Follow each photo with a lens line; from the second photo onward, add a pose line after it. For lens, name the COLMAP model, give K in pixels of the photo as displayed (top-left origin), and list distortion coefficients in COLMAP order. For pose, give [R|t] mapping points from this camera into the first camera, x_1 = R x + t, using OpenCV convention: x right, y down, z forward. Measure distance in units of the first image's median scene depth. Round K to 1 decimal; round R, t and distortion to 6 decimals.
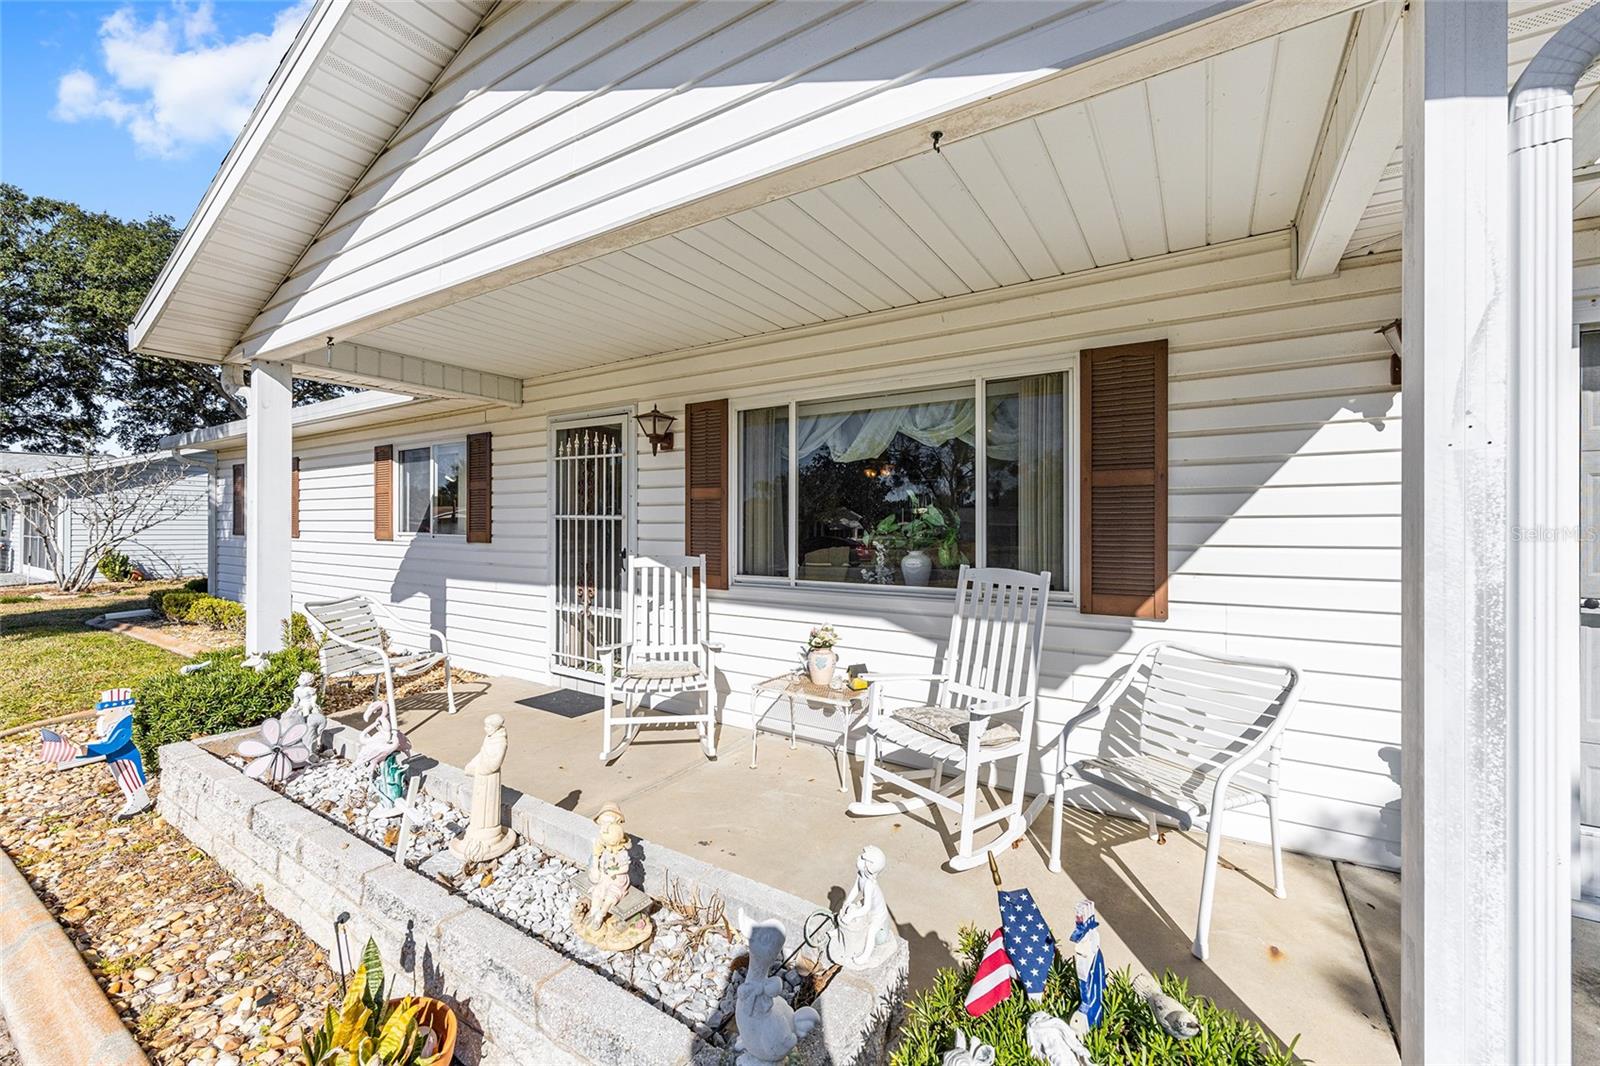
lens RADIAL K [[648.1, 0, 800.8], [0, 648.1, 526.3], [0, 0, 1]] dist [-0.002209, 0.000150]
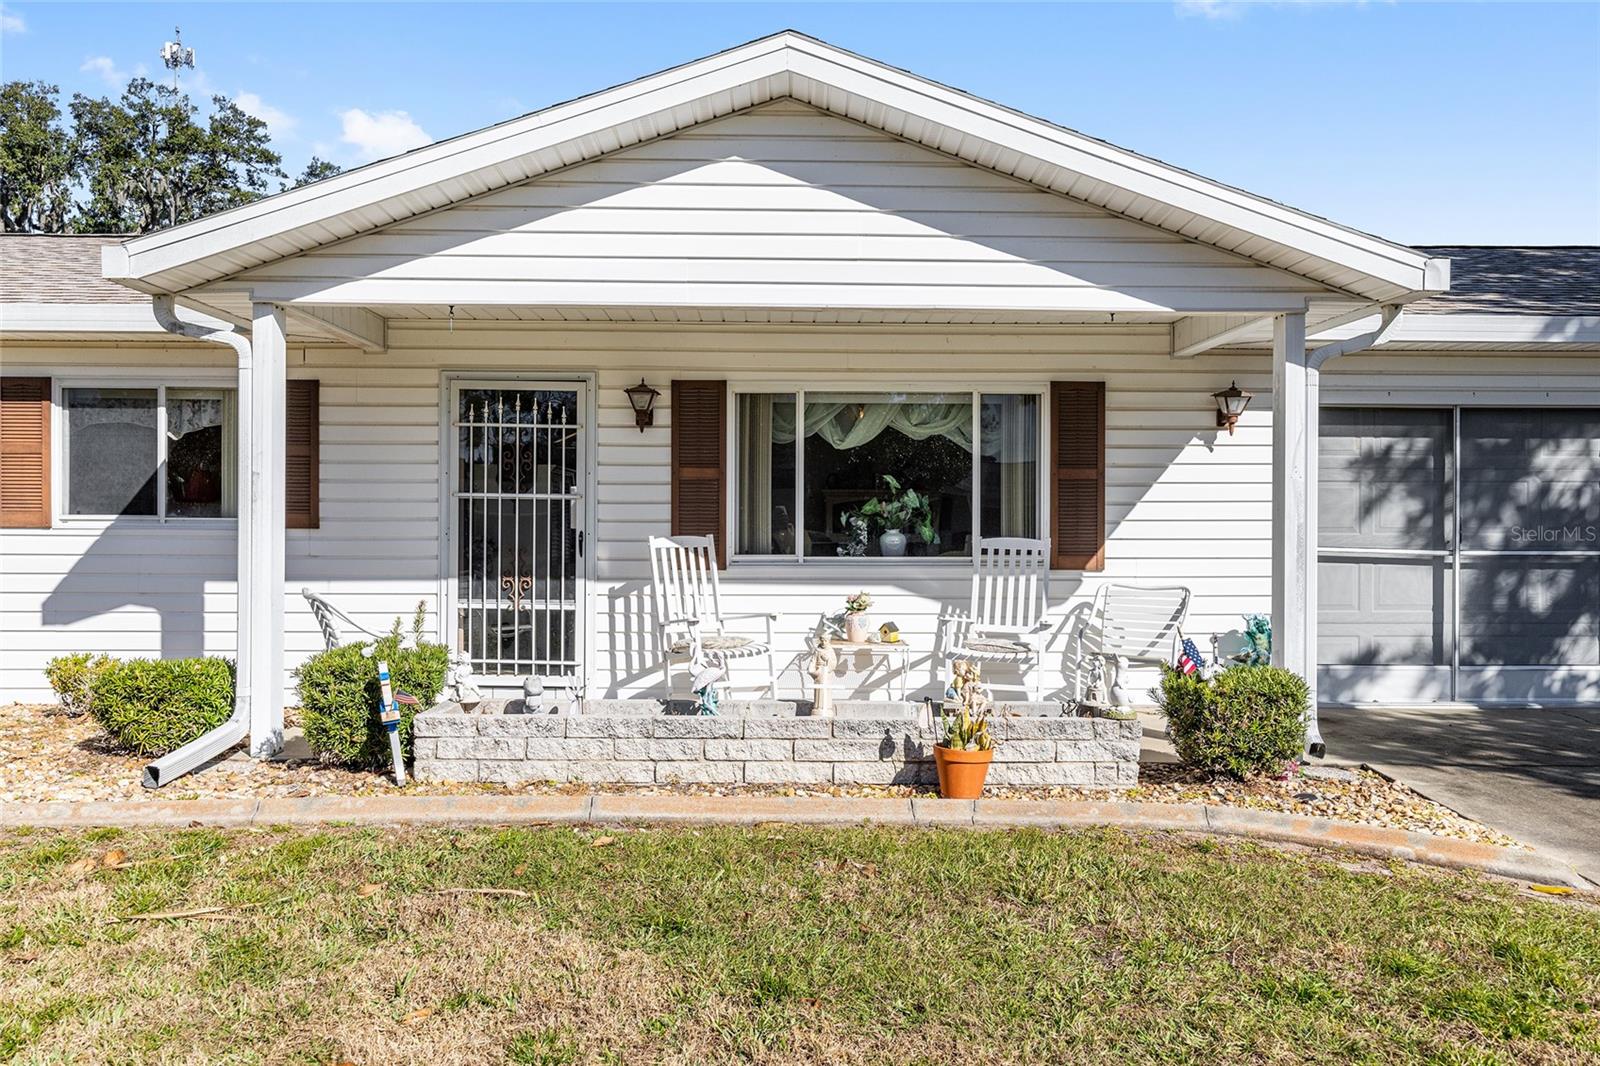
lens RADIAL K [[1273.0, 0, 796.0], [0, 1273.0, 526.6], [0, 0, 1]] dist [0.008609, -0.000845]
pose [[0.830377, -0.001381, 0.557200, -1.154786], [-0.001409, 0.999989, 0.004578, 0.021911], [-0.557200, -0.004587, 0.830365, -0.724275]]
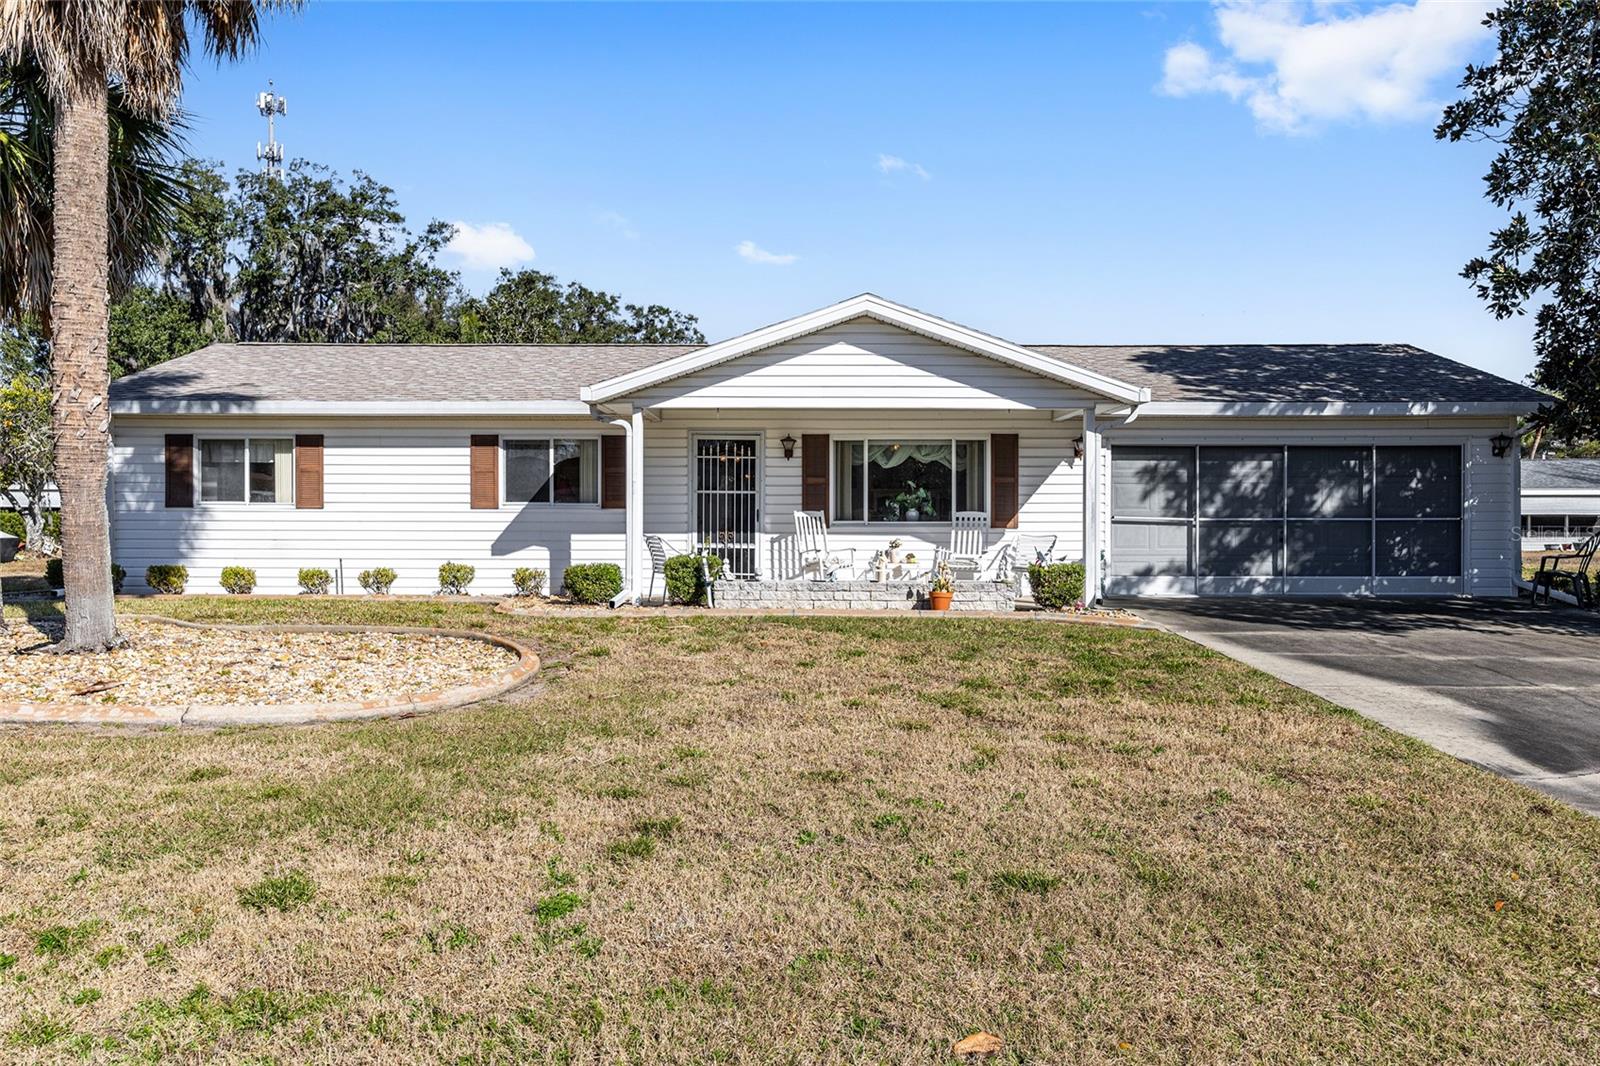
lens RADIAL K [[1201.0, 0, 802.0], [0, 1201.0, 536.6], [0, 0, 1]] dist [0.009437, -0.001247]
pose [[0.839476, -0.008917, 0.543324, -2.289798], [0.002198, 0.999913, 0.013015, 0.077307], [-0.543393, -0.009732, 0.839422, -2.172999]]
